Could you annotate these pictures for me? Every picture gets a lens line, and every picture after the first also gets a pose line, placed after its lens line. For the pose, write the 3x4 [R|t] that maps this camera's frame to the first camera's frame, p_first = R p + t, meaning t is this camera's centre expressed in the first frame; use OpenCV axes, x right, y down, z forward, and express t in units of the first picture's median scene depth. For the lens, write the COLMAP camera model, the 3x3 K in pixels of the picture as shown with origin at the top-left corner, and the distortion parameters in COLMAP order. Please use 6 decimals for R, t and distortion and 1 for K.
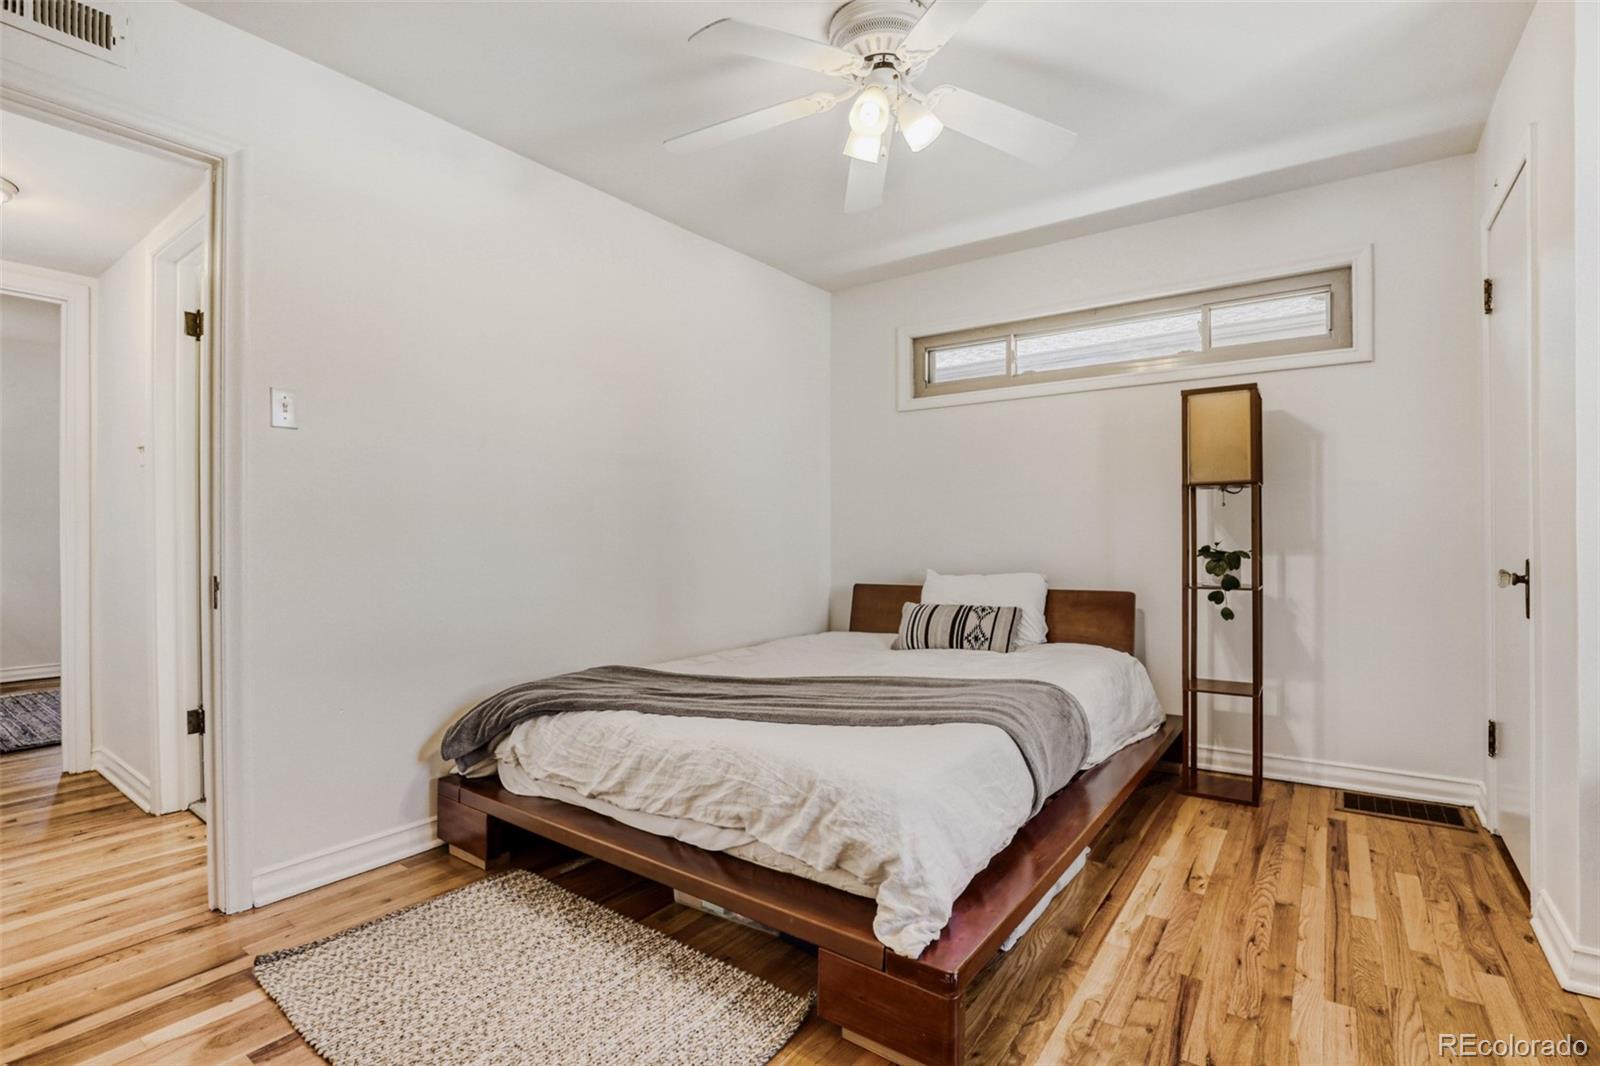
lens RADIAL K [[753.4, 0, 802.1], [0, 753.4, 537.4], [0, 0, 1]] dist [-0.023092, 0.000885]
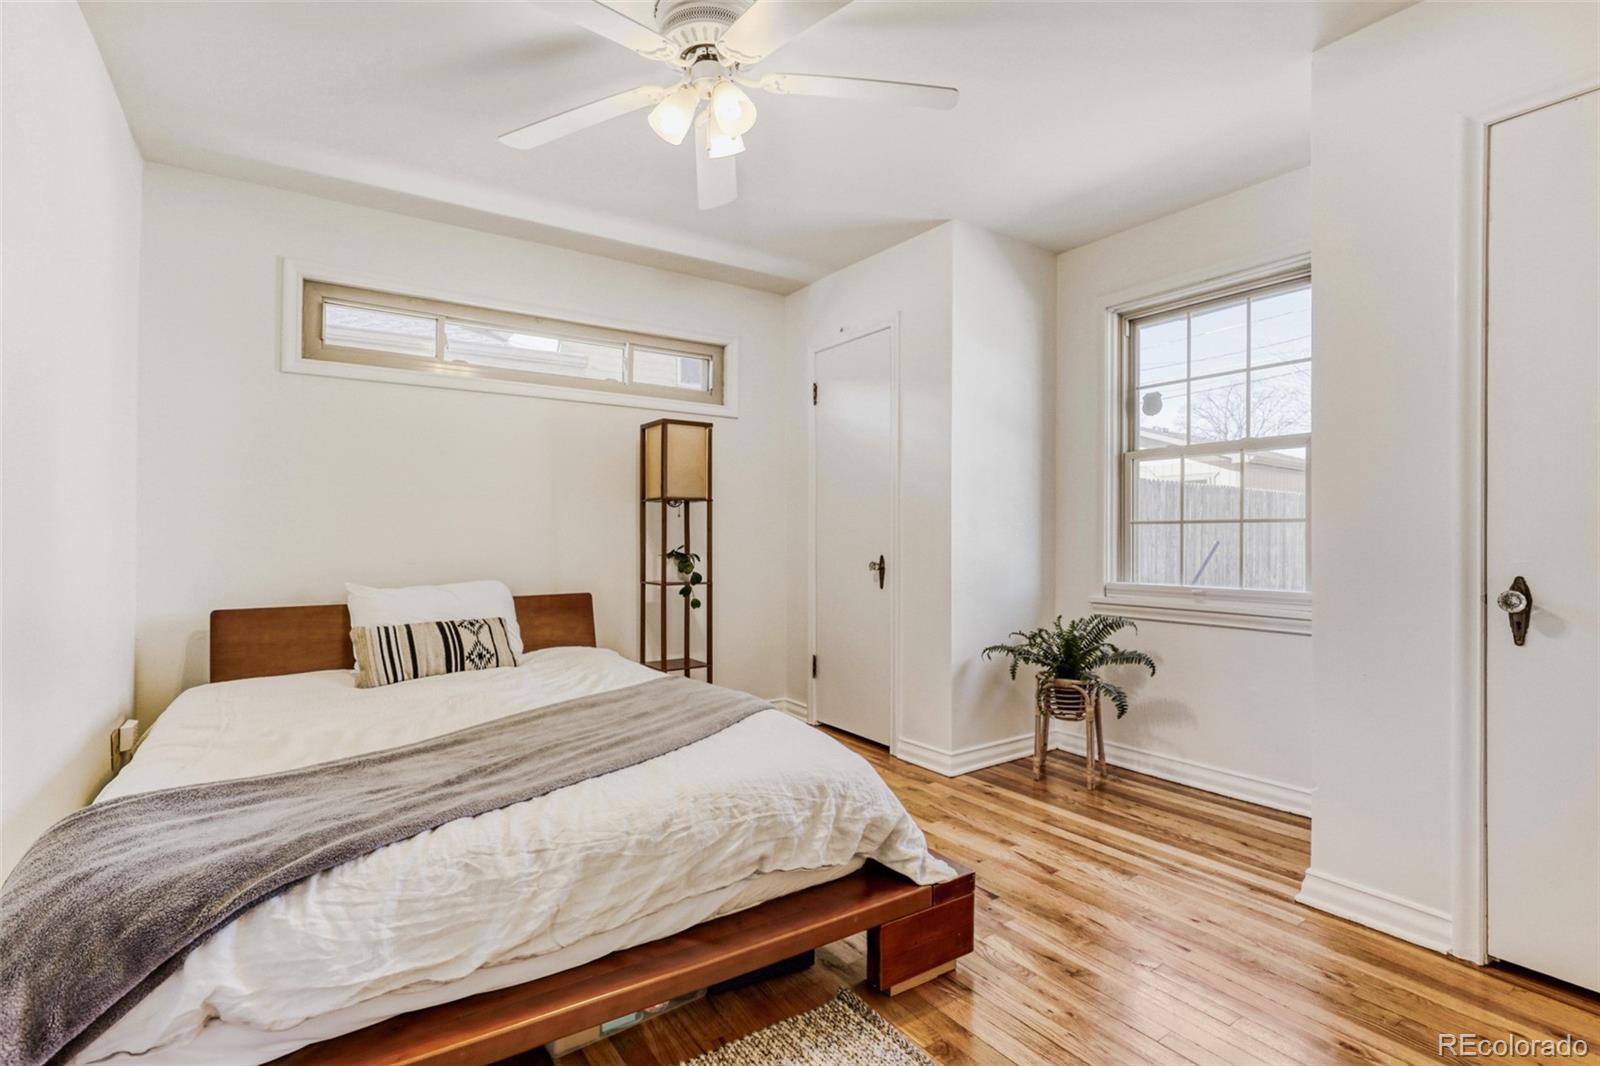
lens RADIAL K [[753.4, 0, 802.1], [0, 753.4, 537.4], [0, 0, 1]] dist [-0.023092, 0.000885]
pose [[0.342713, 0.005566, 0.939424, -0.532233], [-0.000174, 0.999983, -0.005862, -0.000997], [-0.939440, 0.001846, 0.342708, 0.383015]]
